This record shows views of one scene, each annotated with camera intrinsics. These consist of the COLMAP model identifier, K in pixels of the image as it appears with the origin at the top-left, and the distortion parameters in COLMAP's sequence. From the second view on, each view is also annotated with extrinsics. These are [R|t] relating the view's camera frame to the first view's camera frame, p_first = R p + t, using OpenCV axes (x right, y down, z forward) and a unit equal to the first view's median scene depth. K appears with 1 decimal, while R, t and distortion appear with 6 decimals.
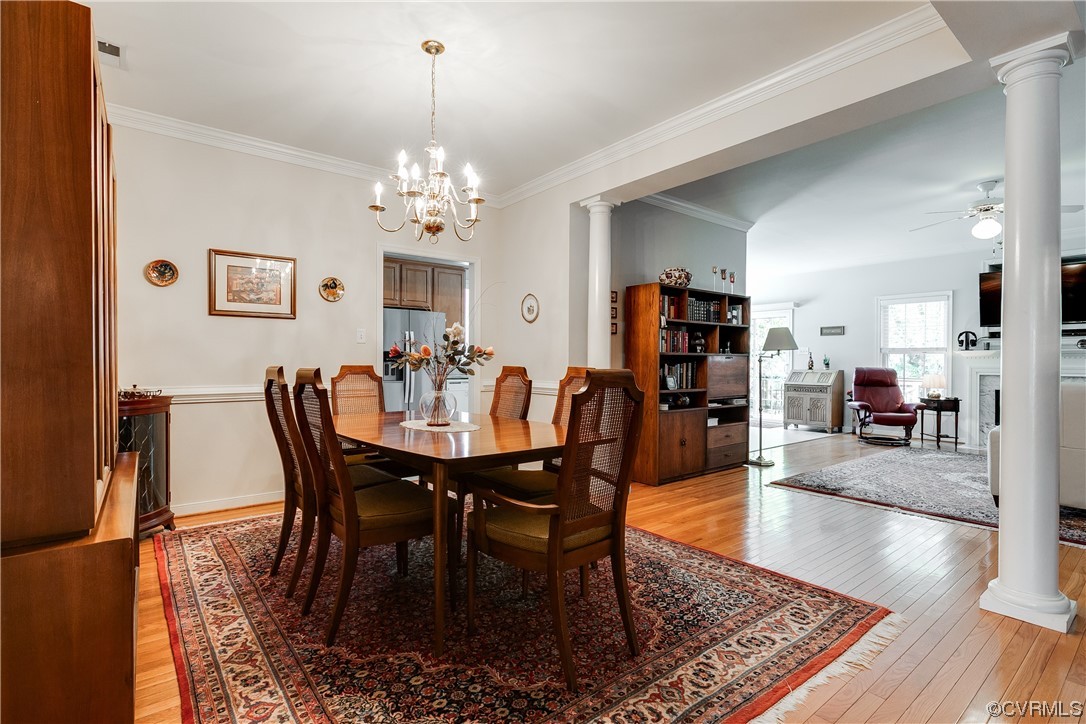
lens RADIAL K [[518.2, 0, 543.5], [0, 518.2, 361.9], [0, 0, 1]] dist [-0.001342, -0.000559]
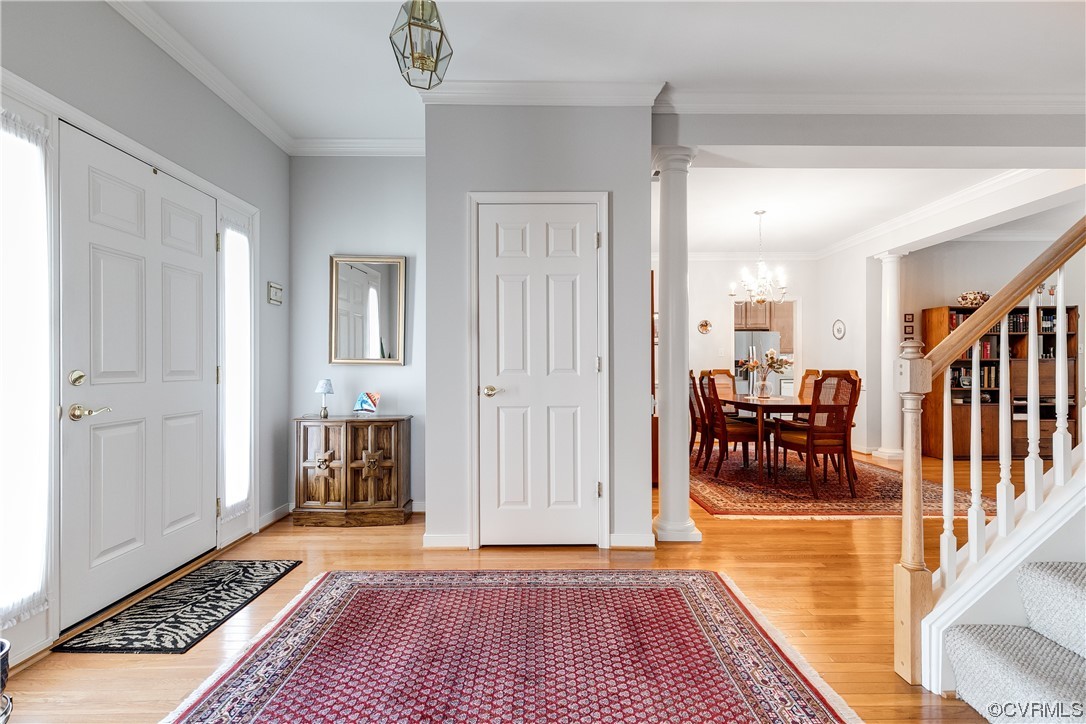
lens RADIAL K [[505.8, 0, 542.2], [0, 505.8, 365.1], [0, 0, 1]] dist [0.011324, -0.002506]
pose [[0.791710, -0.008431, -0.610839, 0.201976], [0.006185, 0.999964, -0.005784, -0.001374], [0.610866, 0.000801, 0.791734, -0.689300]]
